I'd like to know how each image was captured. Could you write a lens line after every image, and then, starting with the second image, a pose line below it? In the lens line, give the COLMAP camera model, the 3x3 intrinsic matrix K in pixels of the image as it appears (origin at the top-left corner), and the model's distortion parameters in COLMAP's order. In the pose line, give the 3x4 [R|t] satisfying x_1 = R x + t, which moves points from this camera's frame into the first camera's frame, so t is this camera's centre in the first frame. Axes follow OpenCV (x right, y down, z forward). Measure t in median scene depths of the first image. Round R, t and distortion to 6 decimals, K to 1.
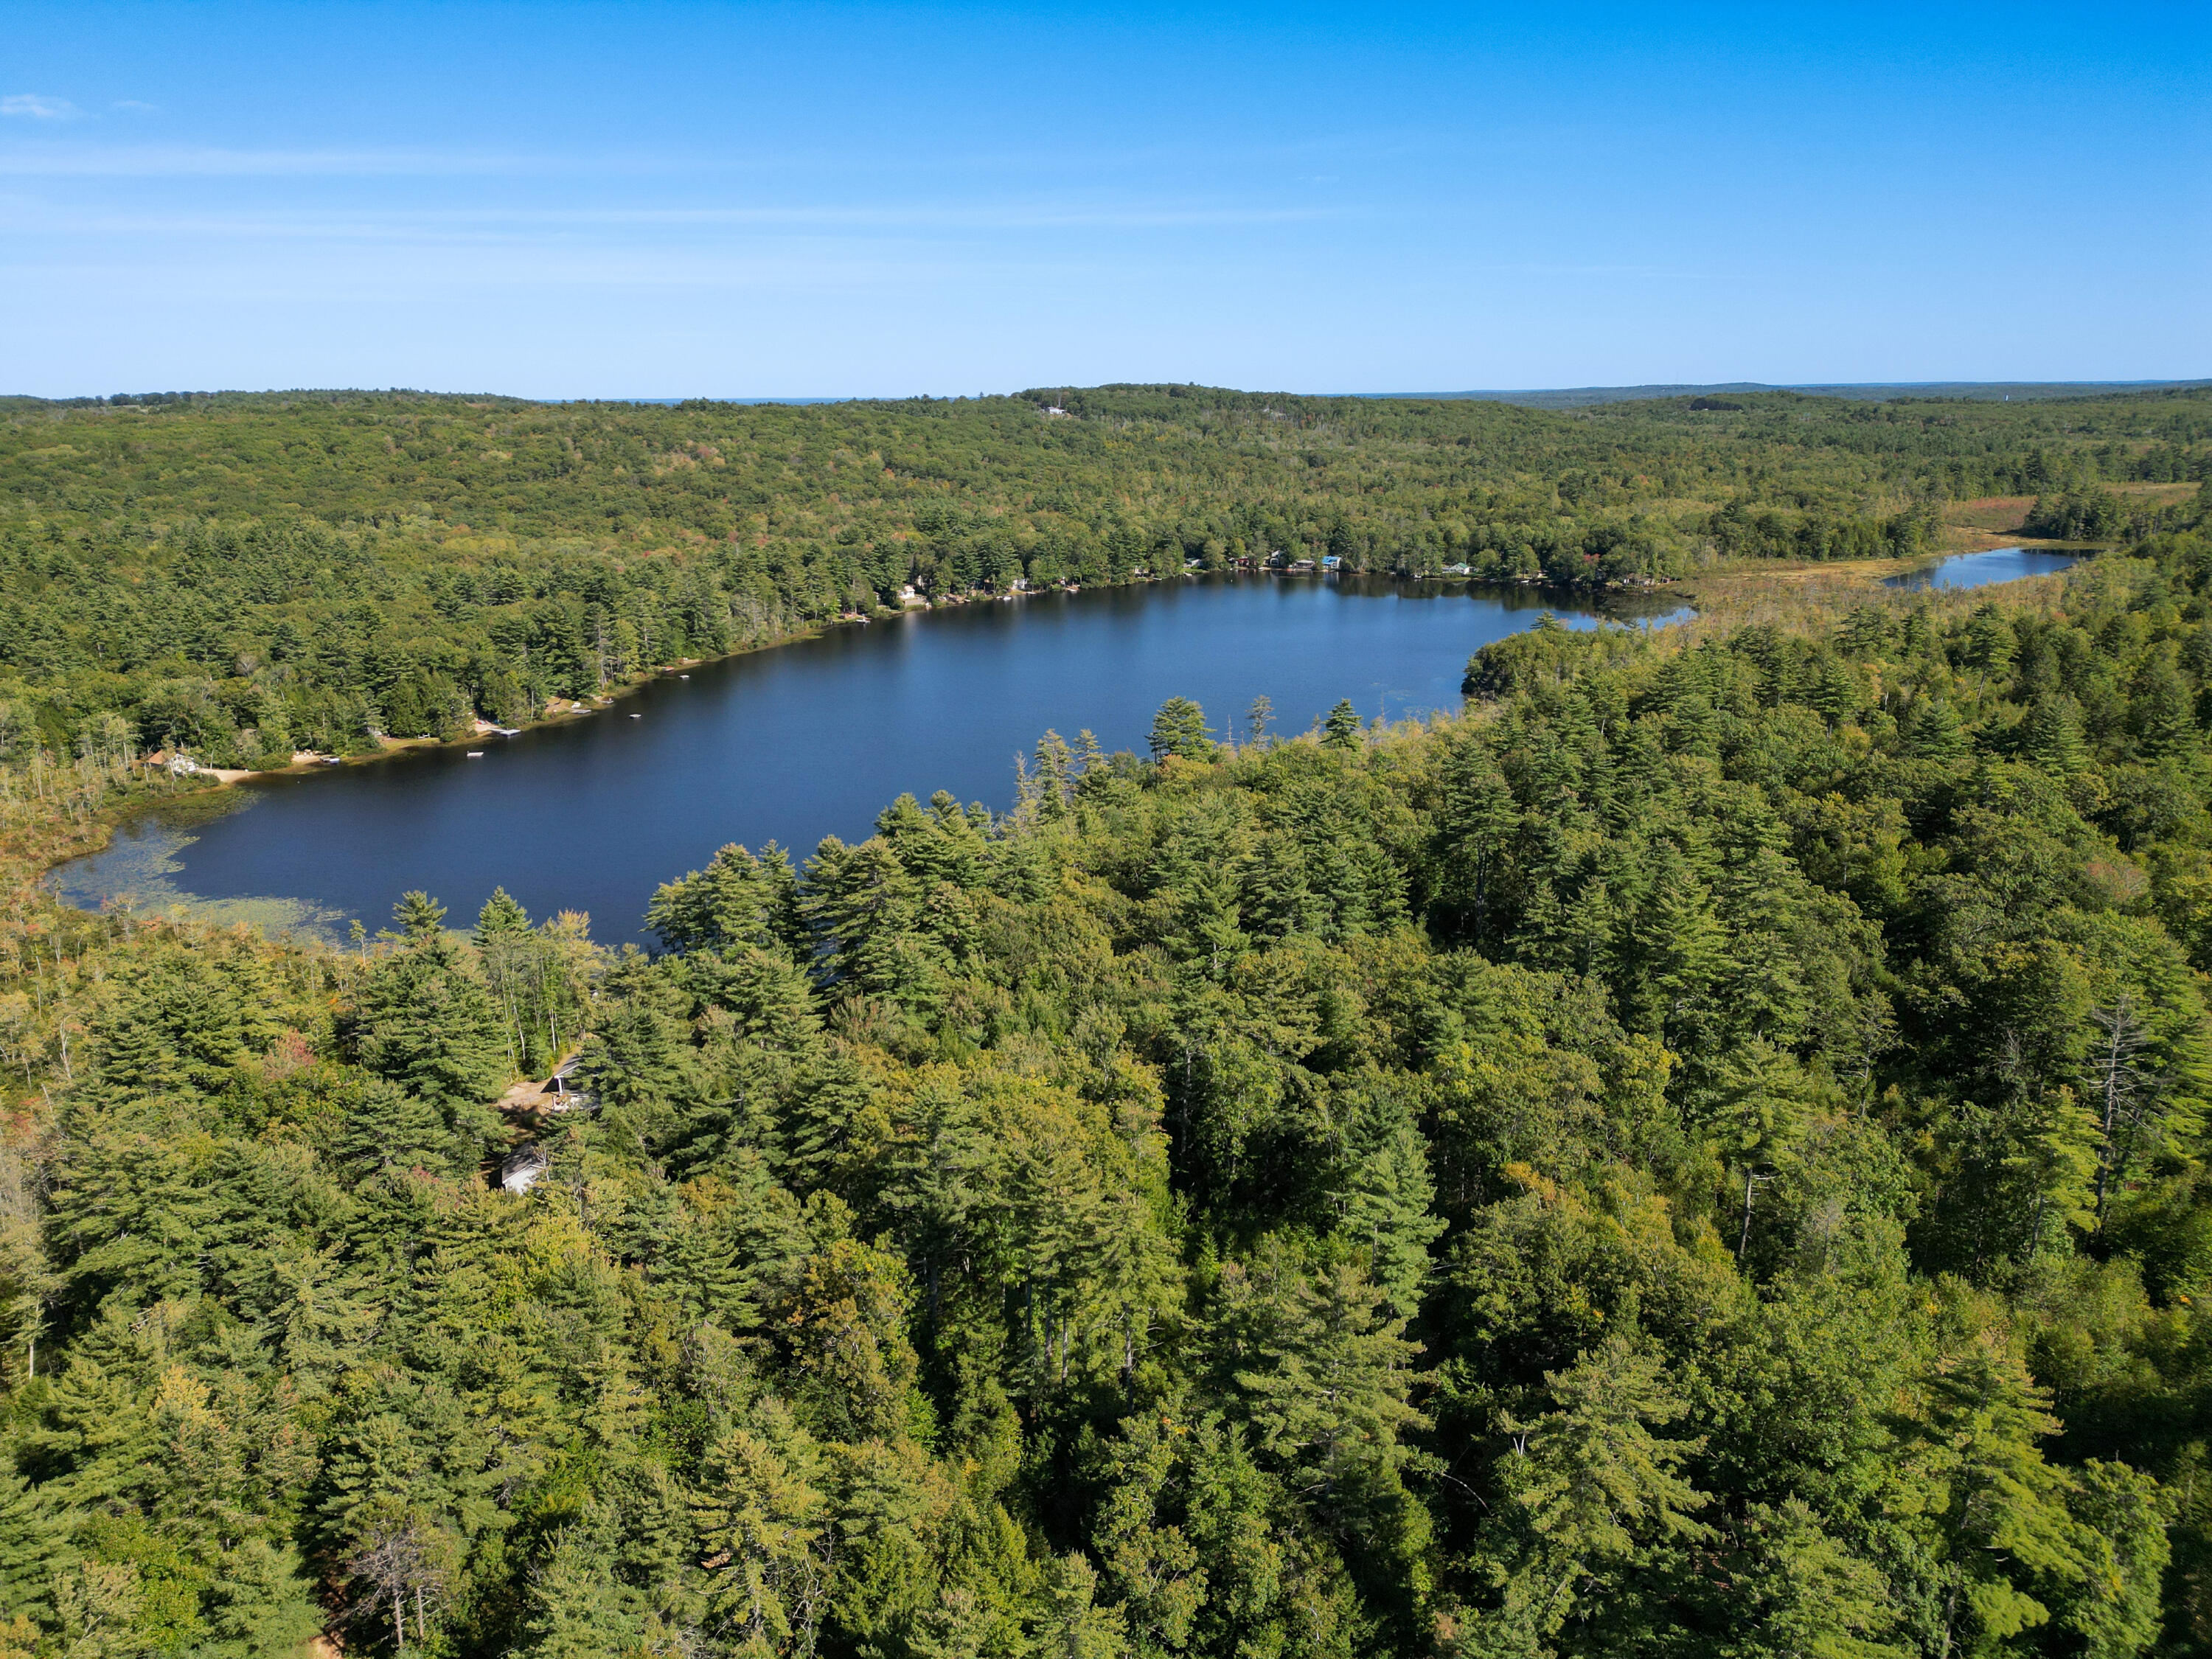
lens RADIAL K [[1539.7, 0, 1109.8], [0, 1539.7, 822.7], [0, 0, 1]] dist [0.083961, -0.080476]
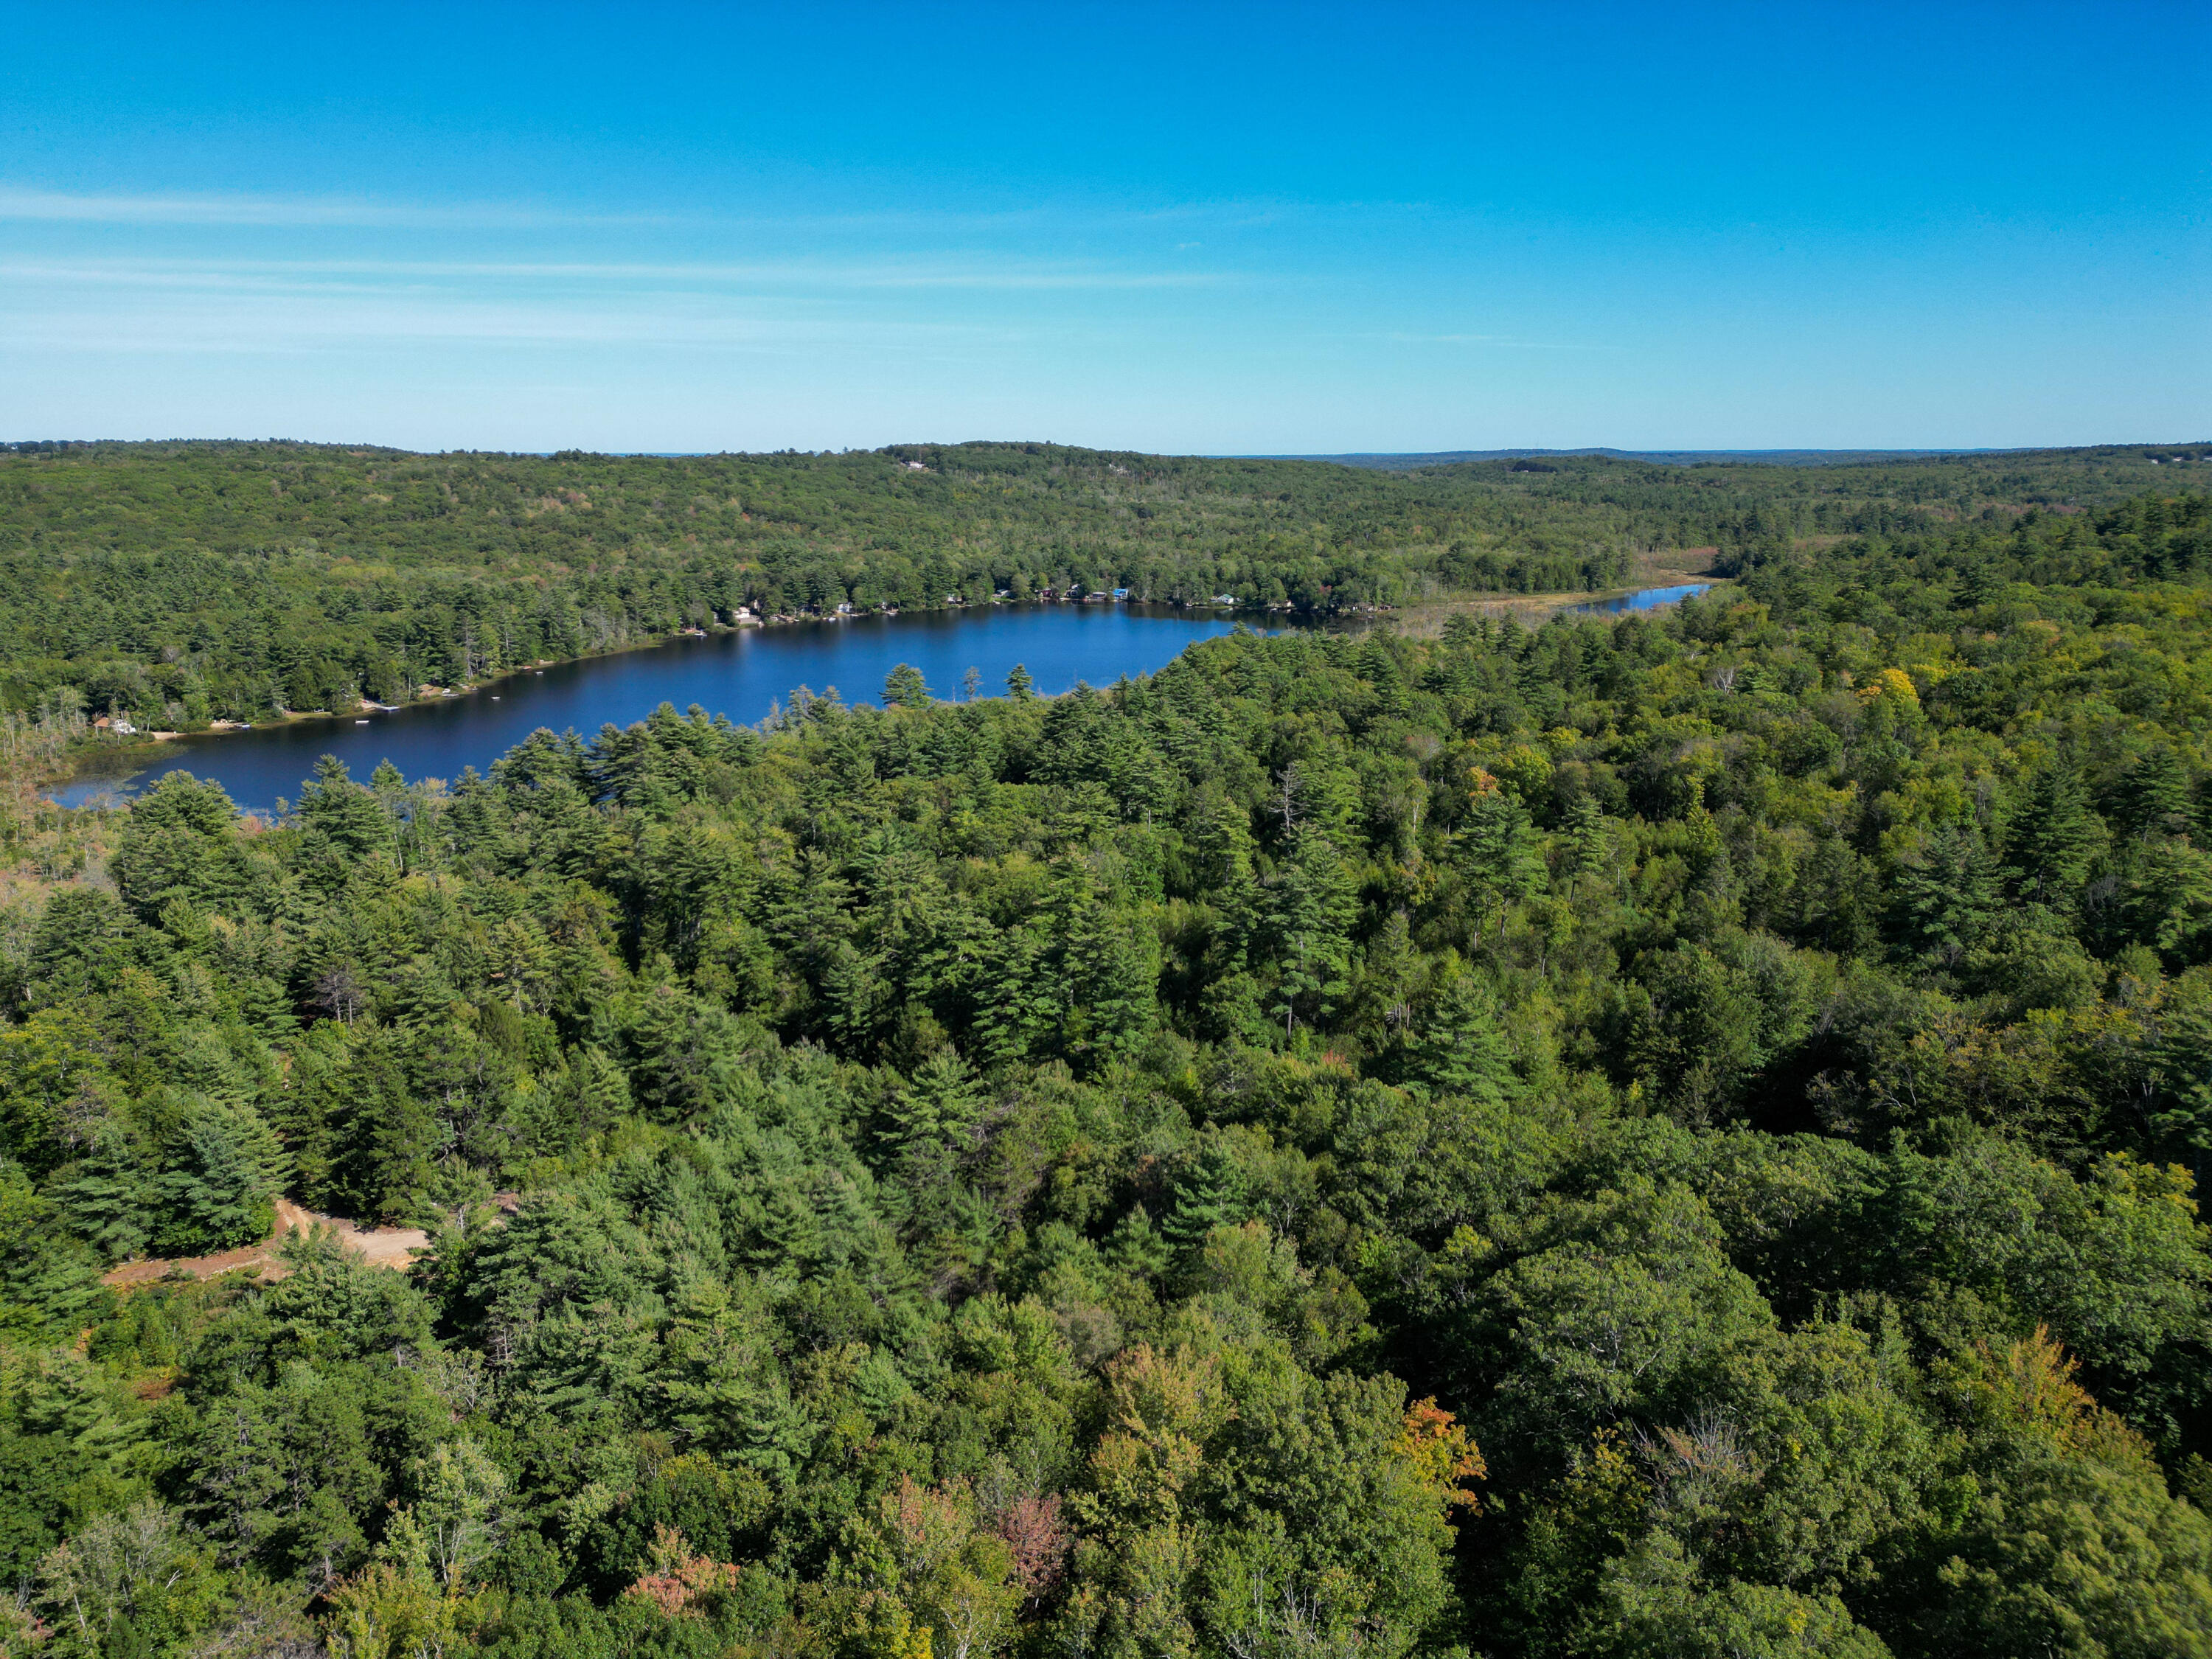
lens RADIAL K [[1539.7, 0, 1109.8], [0, 1539.7, 822.7], [0, 0, 1]] dist [0.083961, -0.080476]
pose [[0.997770, -0.007125, 0.066360, 0.060220], [0.009489, 0.999329, -0.035377, 0.047898], [-0.066063, 0.035927, 0.997168, -0.160455]]
